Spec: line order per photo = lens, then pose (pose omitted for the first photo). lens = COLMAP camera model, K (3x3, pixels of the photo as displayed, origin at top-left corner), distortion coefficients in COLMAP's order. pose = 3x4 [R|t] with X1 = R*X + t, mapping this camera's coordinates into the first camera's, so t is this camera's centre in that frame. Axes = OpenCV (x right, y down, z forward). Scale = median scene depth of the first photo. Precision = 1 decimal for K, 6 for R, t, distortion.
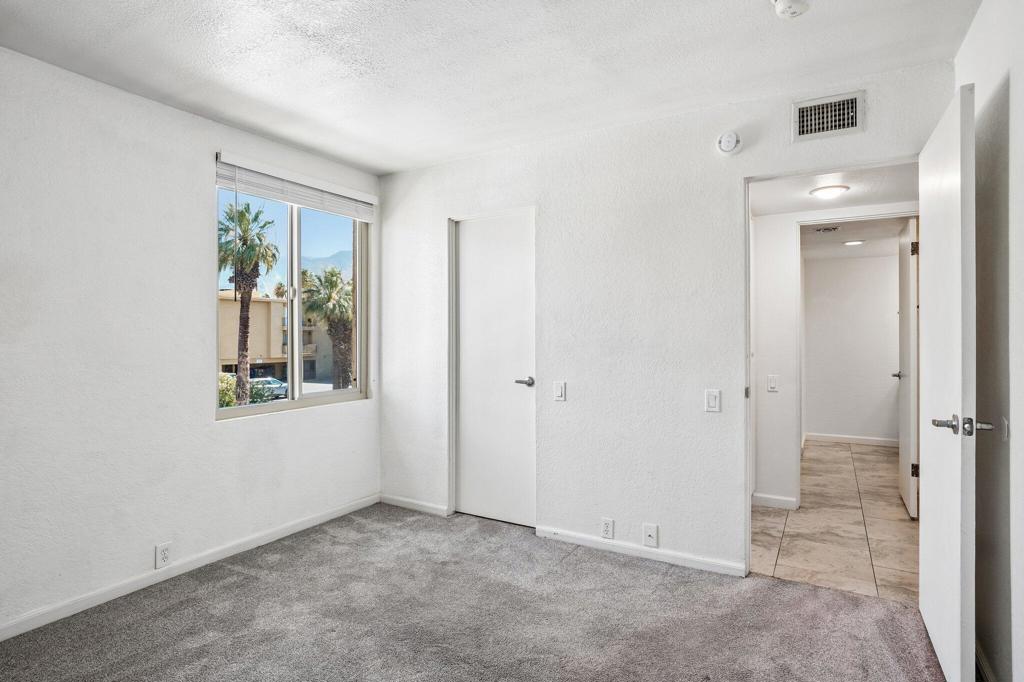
lens RADIAL K [[542.4, 0, 513.1], [0, 542.4, 333.2], [0, 0, 1]] dist [-0.022013, 0.004175]
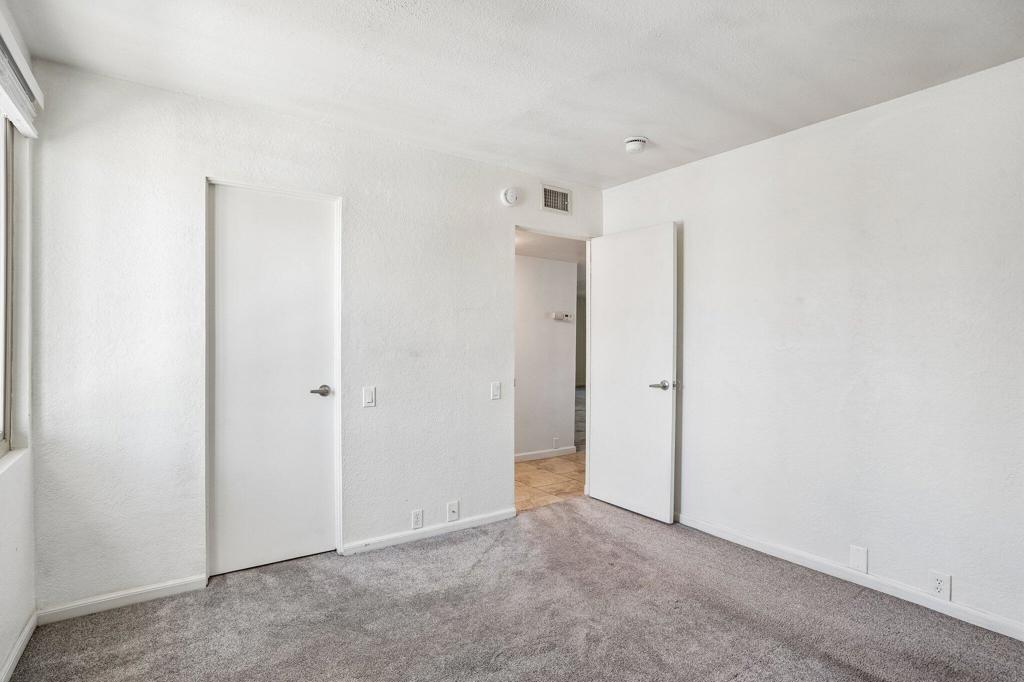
lens RADIAL K [[502.2, 0, 515.3], [0, 502.2, 349.0], [0, 0, 1]] dist [-0.019417, 0.001727]
pose [[0.424753, -0.005832, 0.905291, -0.648201], [-0.006627, 0.999932, 0.009551, 0.011700], [-0.905285, -0.010056, 0.424685, 0.407802]]
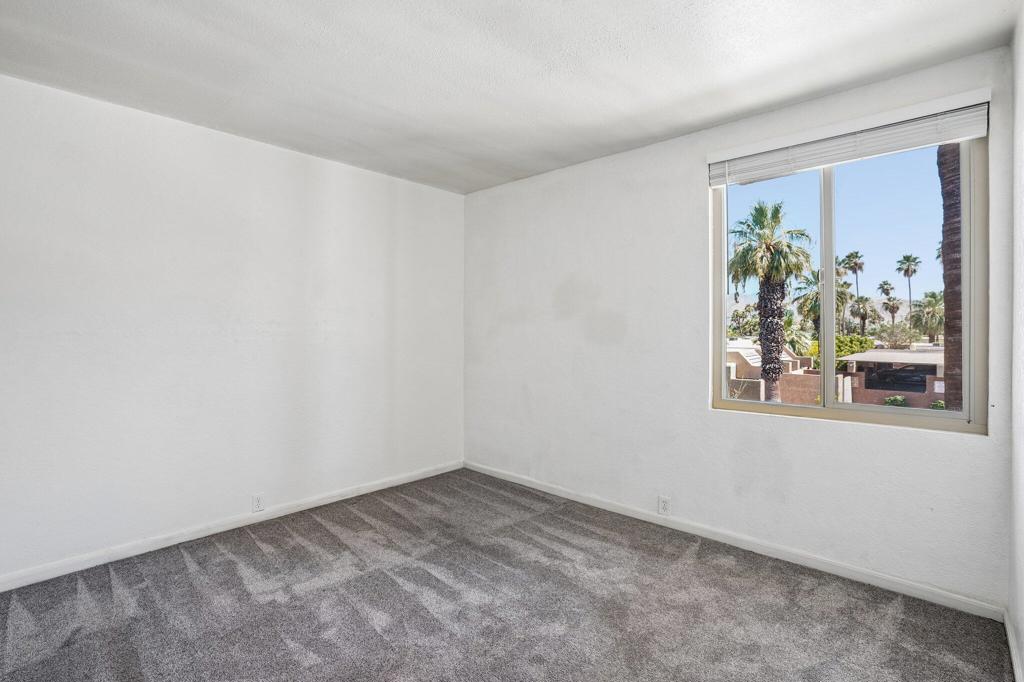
lens RADIAL K [[473.8, 0, 511.5], [0, 473.8, 330.4], [0, 0, 1]] dist [-0.017515, 0.001858]
pose [[-0.195031, -0.000012, -0.980797, 0.423754], [-0.002573, 0.999997, 0.000500, 0.009489], [0.980794, 0.002621, -0.195031, 0.758551]]
